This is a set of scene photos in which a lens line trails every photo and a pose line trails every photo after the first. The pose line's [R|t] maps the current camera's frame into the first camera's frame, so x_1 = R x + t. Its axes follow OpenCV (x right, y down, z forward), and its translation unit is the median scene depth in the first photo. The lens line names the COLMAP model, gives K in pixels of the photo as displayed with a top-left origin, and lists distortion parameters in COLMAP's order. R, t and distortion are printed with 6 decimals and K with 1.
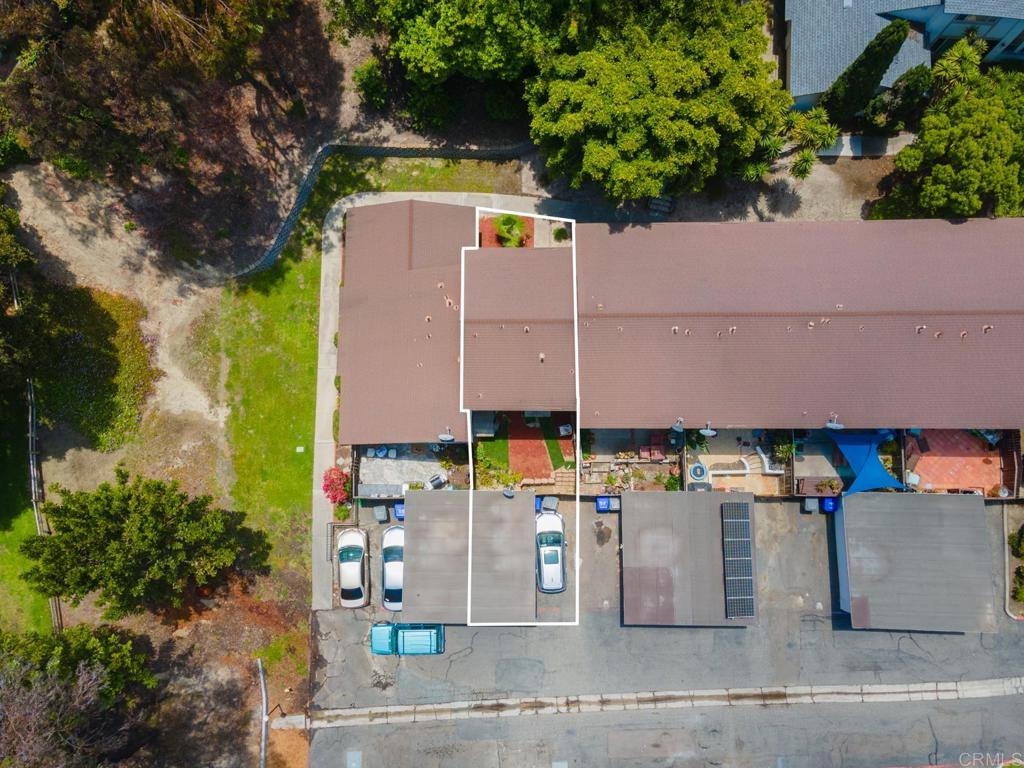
lens RADIAL K [[727.0, 0, 501.6], [0, 727.0, 387.9], [0, 0, 1]] dist [0.001808, 0.090021]
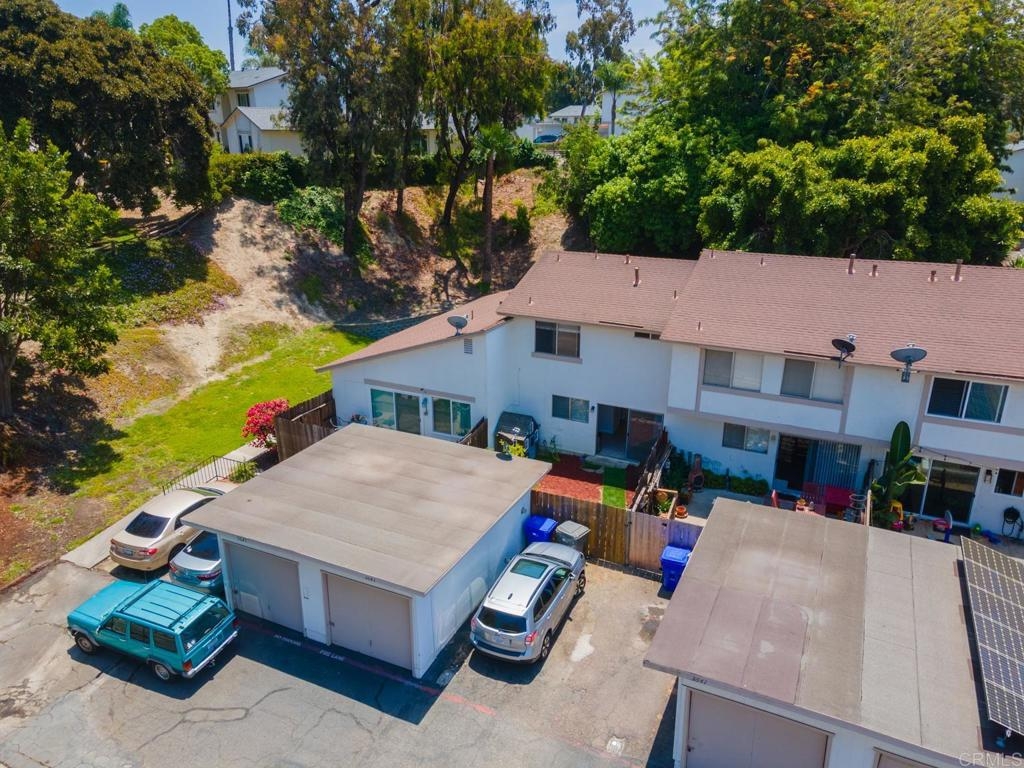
lens RADIAL K [[727.0, 0, 501.6], [0, 727.0, 387.9], [0, 0, 1]] dist [0.001808, 0.090021]
pose [[0.898500, 0.146912, -0.413661, 0.214710], [-0.431787, 0.465599, -0.772514, 0.515290], [0.079108, 0.872717, 0.481775, 0.670506]]
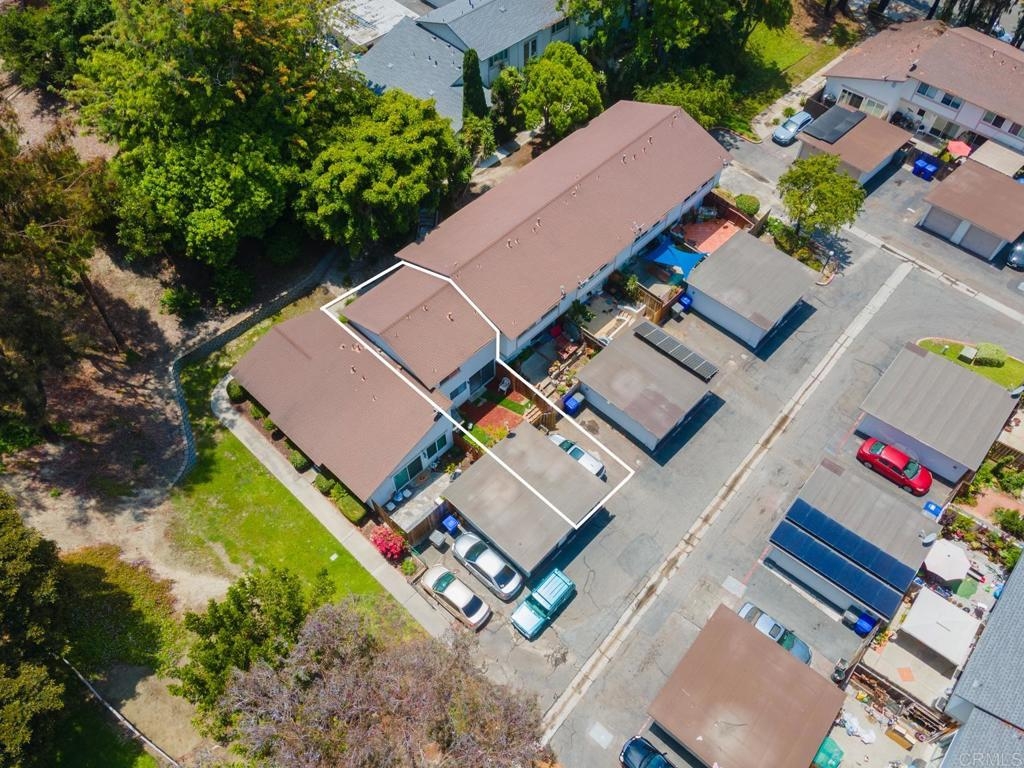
lens RADIAL K [[727.0, 0, 501.6], [0, 727.0, 387.9], [0, 0, 1]] dist [0.001808, 0.090021]
pose [[0.693616, -0.582932, 0.423186, -0.414824], [0.711430, 0.646495, -0.275520, 0.382427], [-0.112978, 0.492172, 0.863135, -0.003207]]
